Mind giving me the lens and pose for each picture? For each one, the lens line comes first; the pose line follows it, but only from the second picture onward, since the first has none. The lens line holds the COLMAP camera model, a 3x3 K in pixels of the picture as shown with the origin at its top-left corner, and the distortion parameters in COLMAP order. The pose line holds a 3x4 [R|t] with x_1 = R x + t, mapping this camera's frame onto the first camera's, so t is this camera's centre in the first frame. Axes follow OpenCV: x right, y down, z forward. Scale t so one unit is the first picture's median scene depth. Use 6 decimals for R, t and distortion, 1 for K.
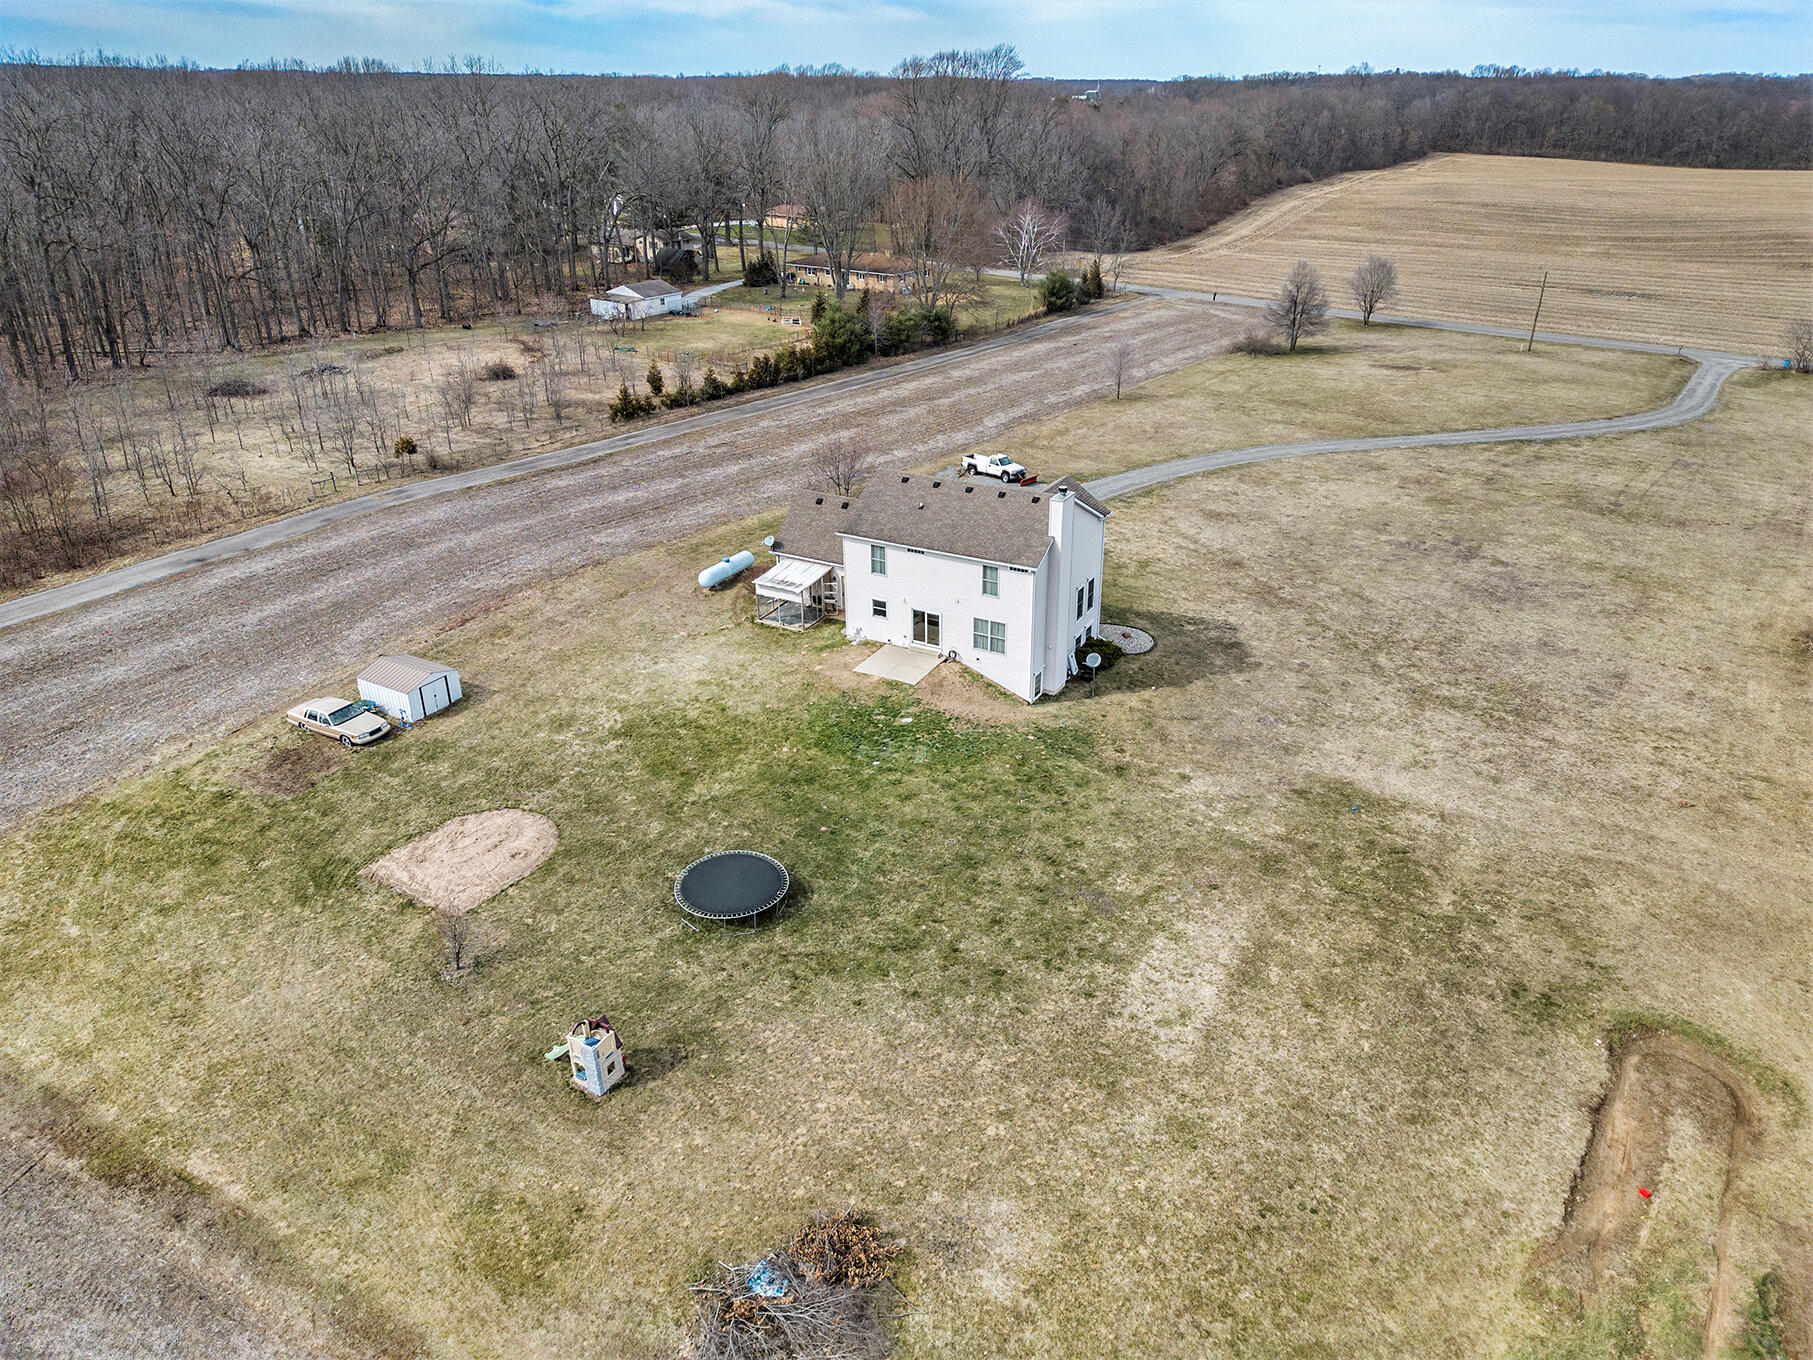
lens RADIAL K [[1240.6, 0, 930.2], [0, 1240.6, 702.1], [0, 0, 1]] dist [0.095152, -0.096790]
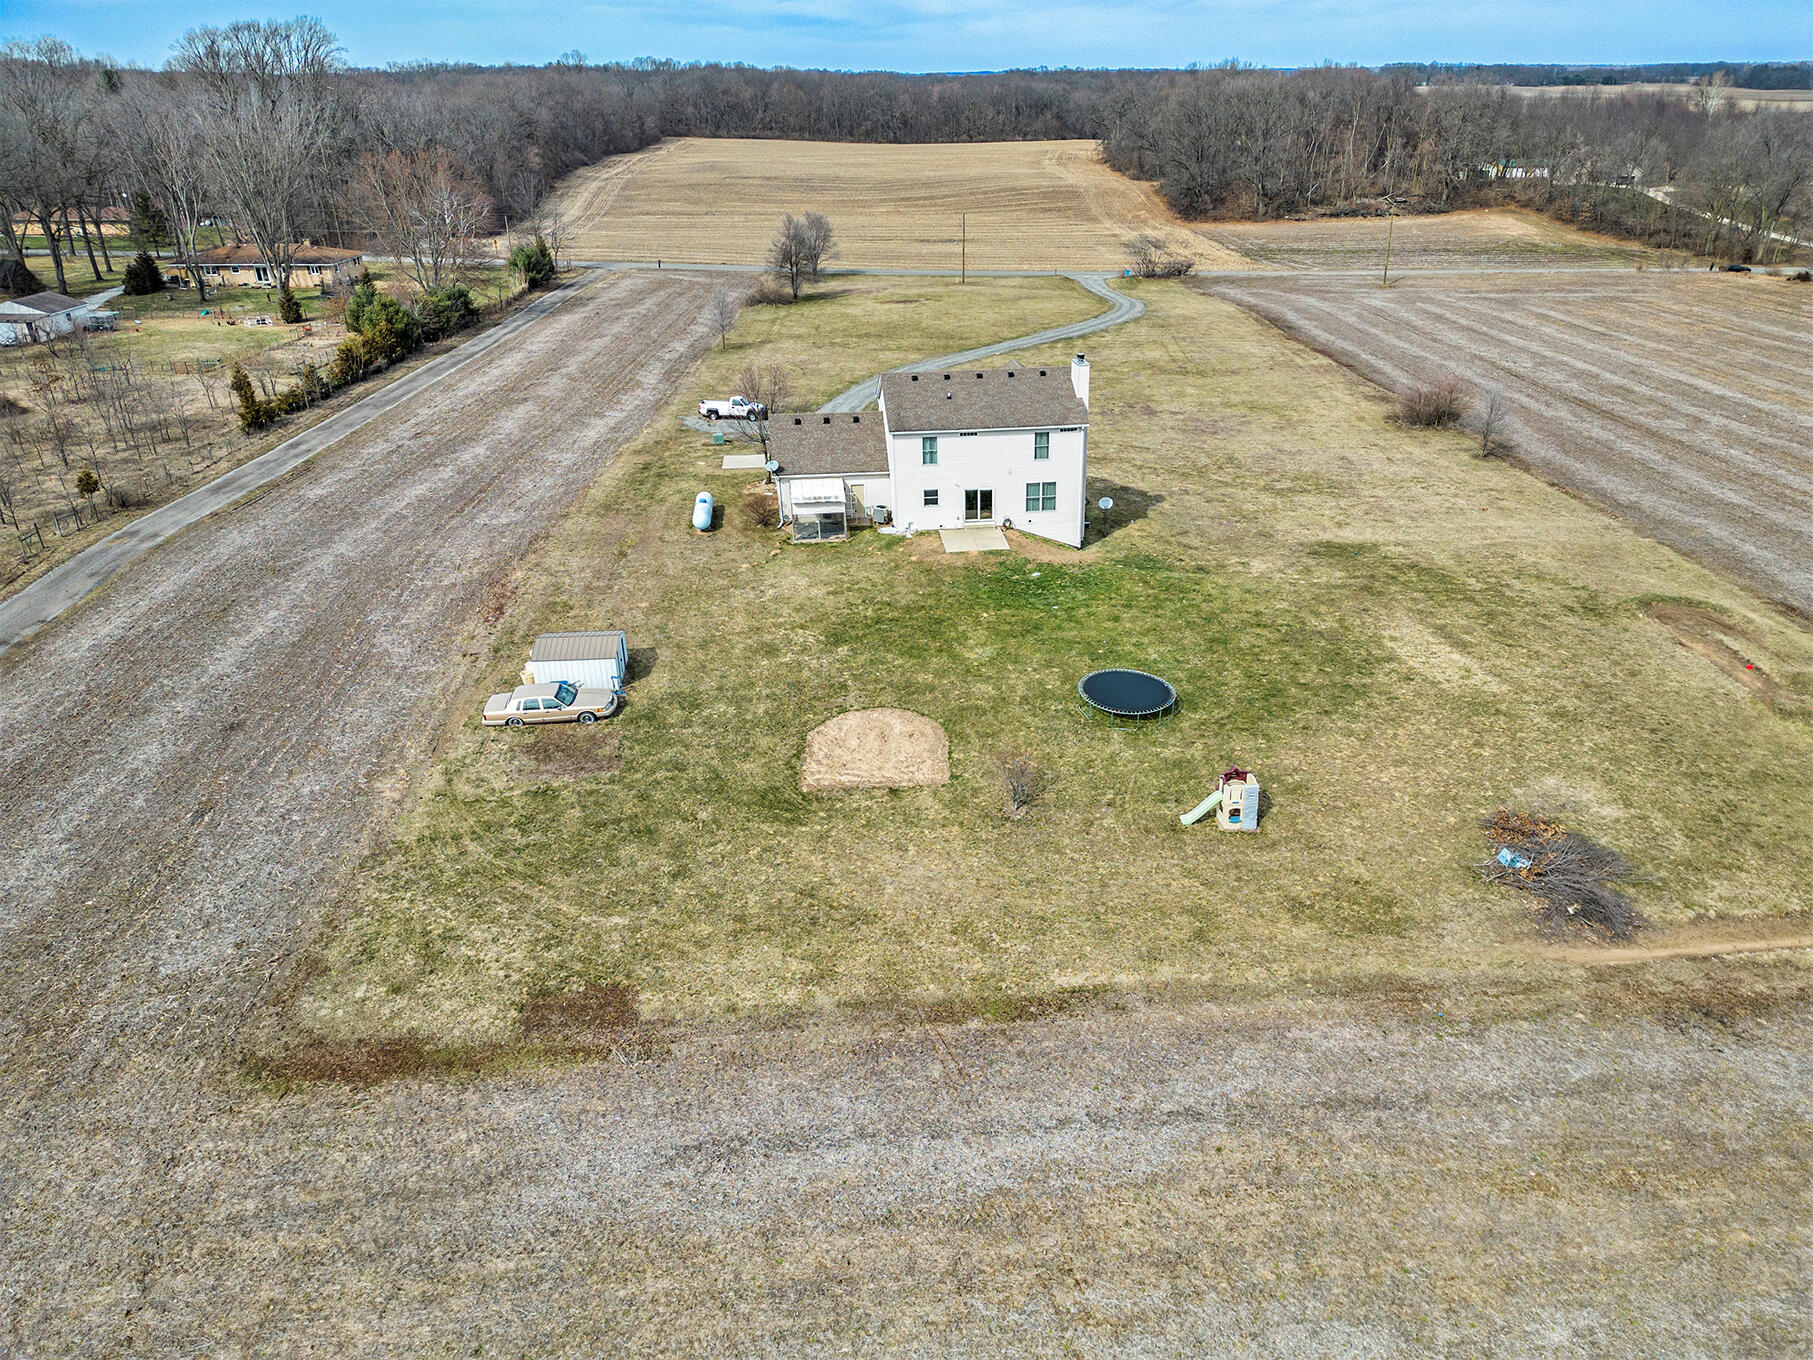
lens RADIAL K [[1233.7, 0, 940.0], [0, 1233.7, 719.7], [0, 0, 1]] dist [0.068971, -0.055206]
pose [[0.818848, -0.272274, 0.505325, -0.473253], [0.263598, 0.960394, 0.090326, 0.011821], [-0.509905, 0.059240, 0.858188, 0.058089]]
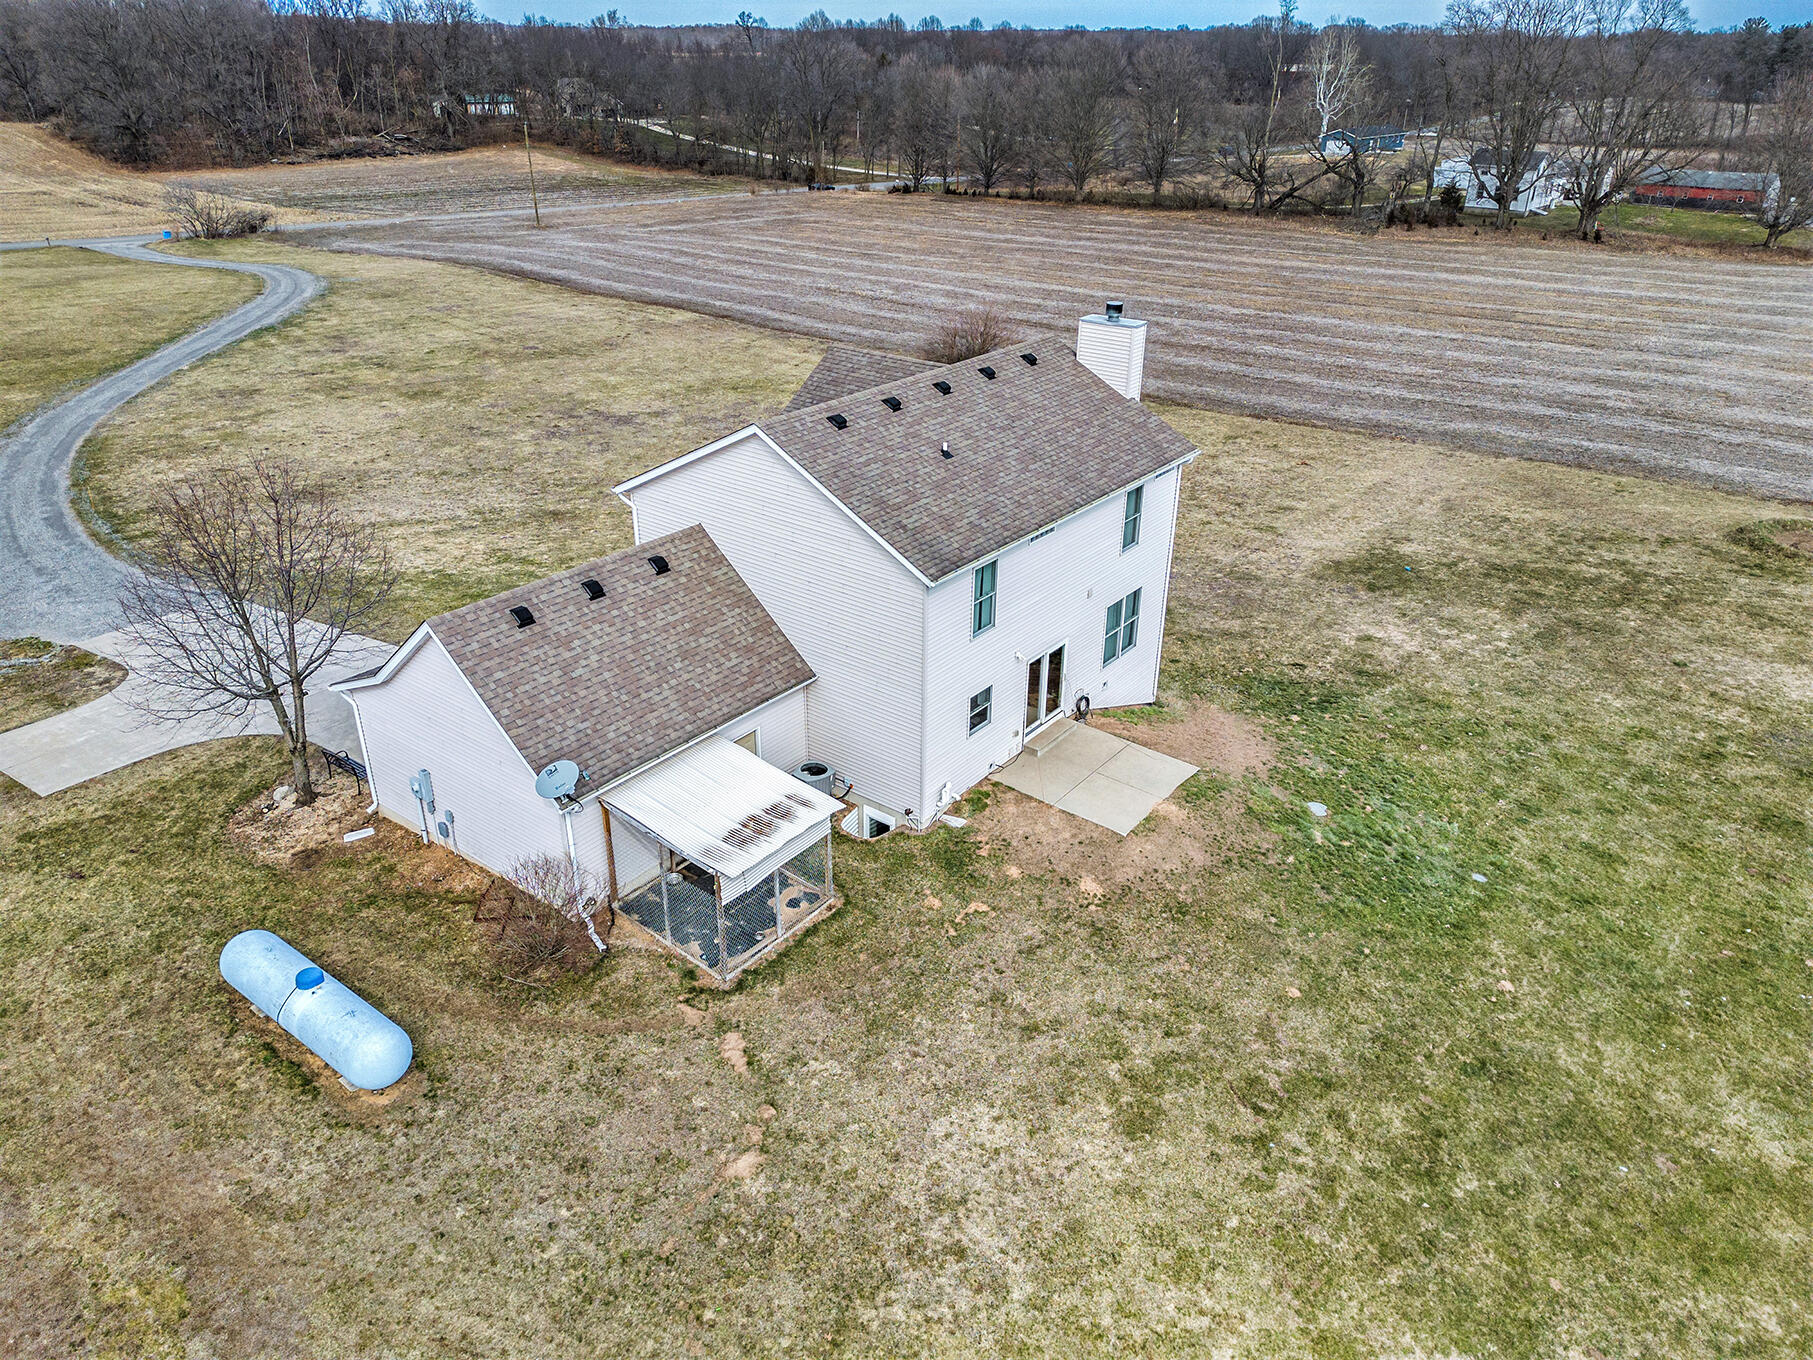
lens RADIAL K [[1267.9, 0, 914.8], [0, 1267.9, 671.8], [0, 0, 1]] dist [0.077473, -0.070610]
pose [[0.163614, -0.440427, 0.882754, -0.311445], [0.428626, 0.837677, 0.338493, -0.179554], [-0.888544, 0.322989, 0.325834, 0.651972]]
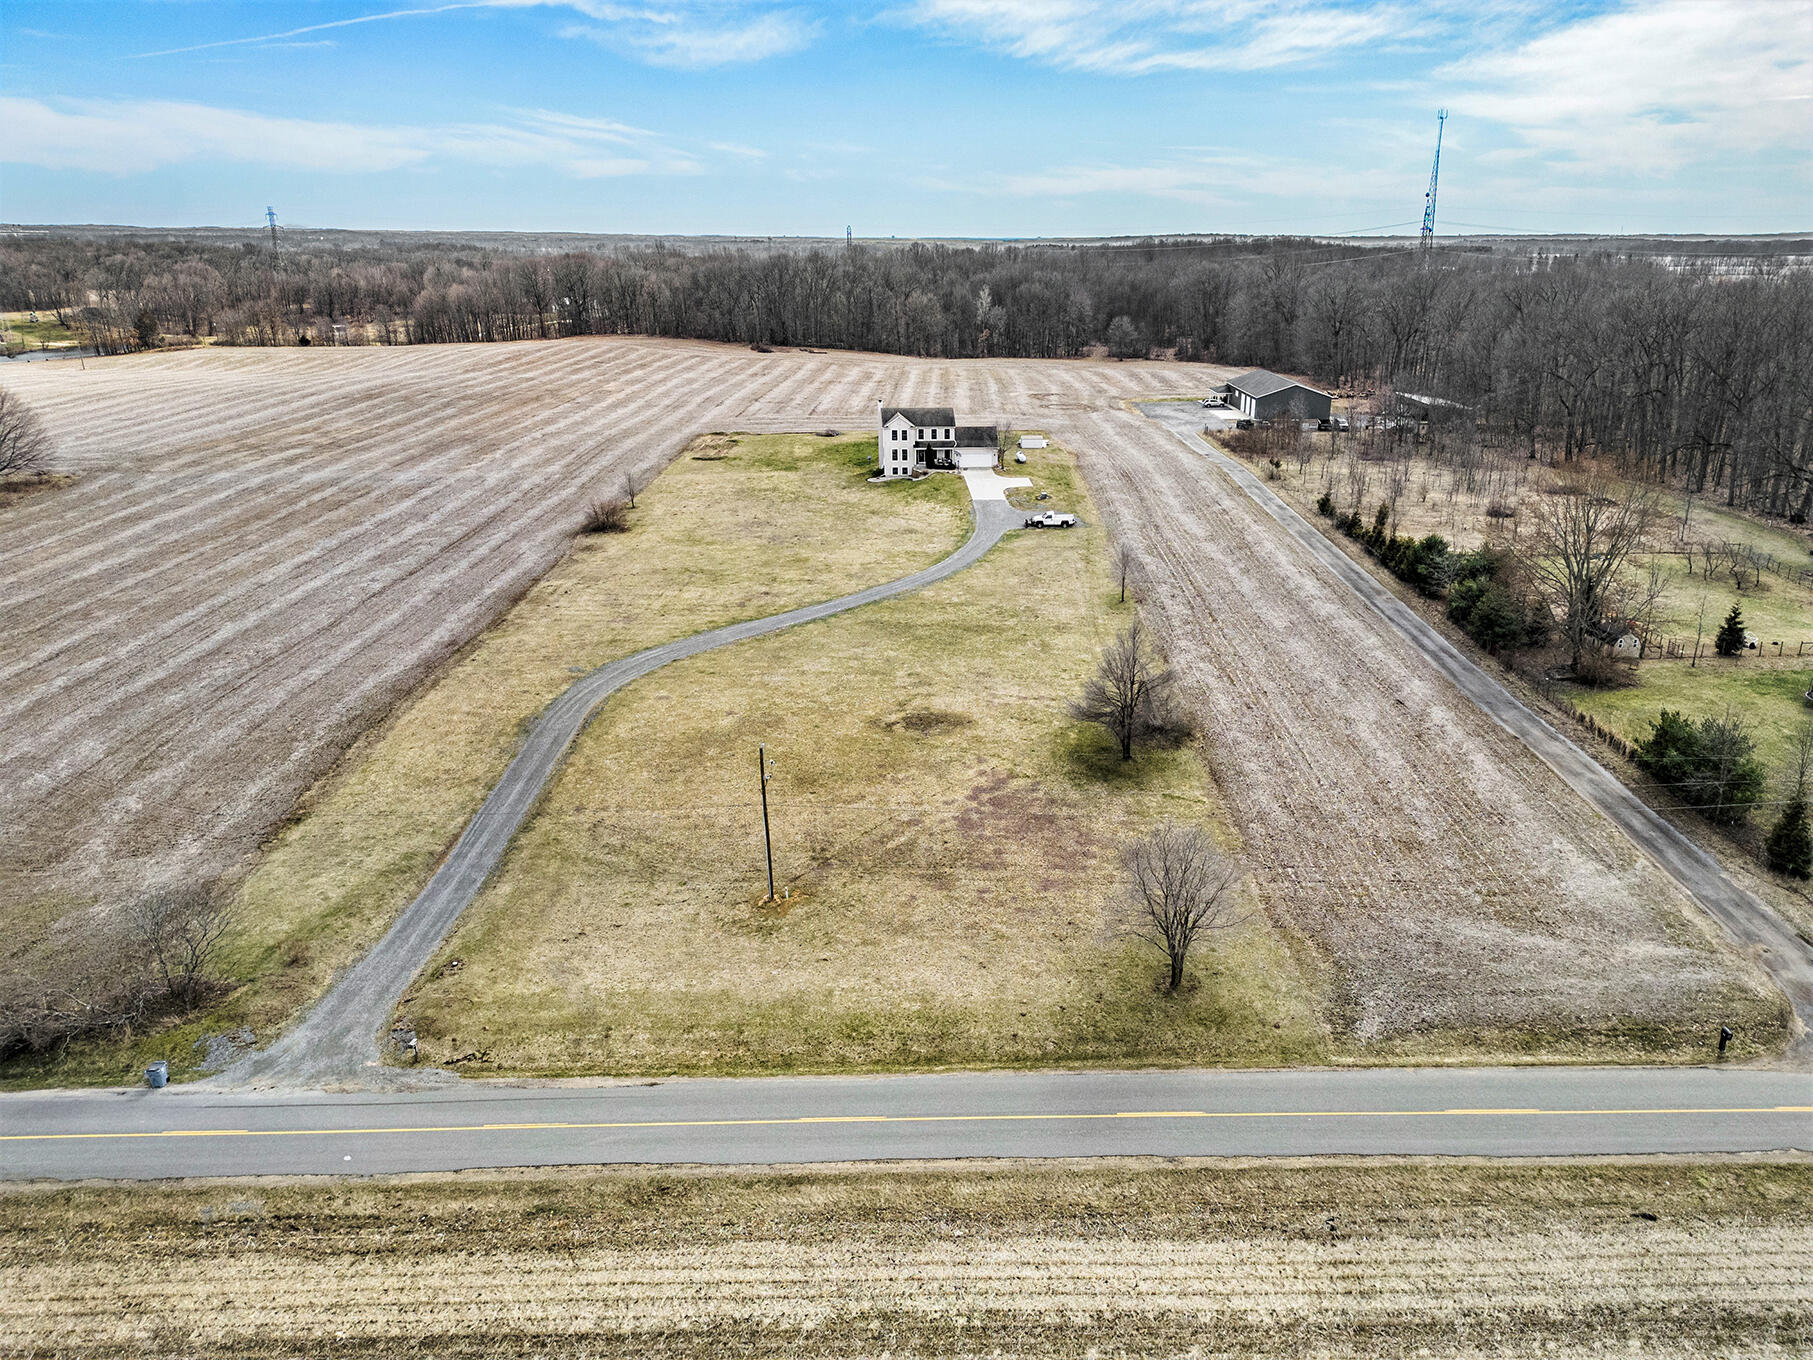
lens RADIAL K [[1237.5, 0, 947.1], [0, 1237.5, 740.4], [0, 0, 1]] dist [0.068319, -0.006986]
pose [[-0.839699, 0.195487, -0.506646, 1.223912], [-0.247809, 0.692223, 0.677803, -1.237312], [0.483214, 0.694702, -0.532816, 2.358570]]
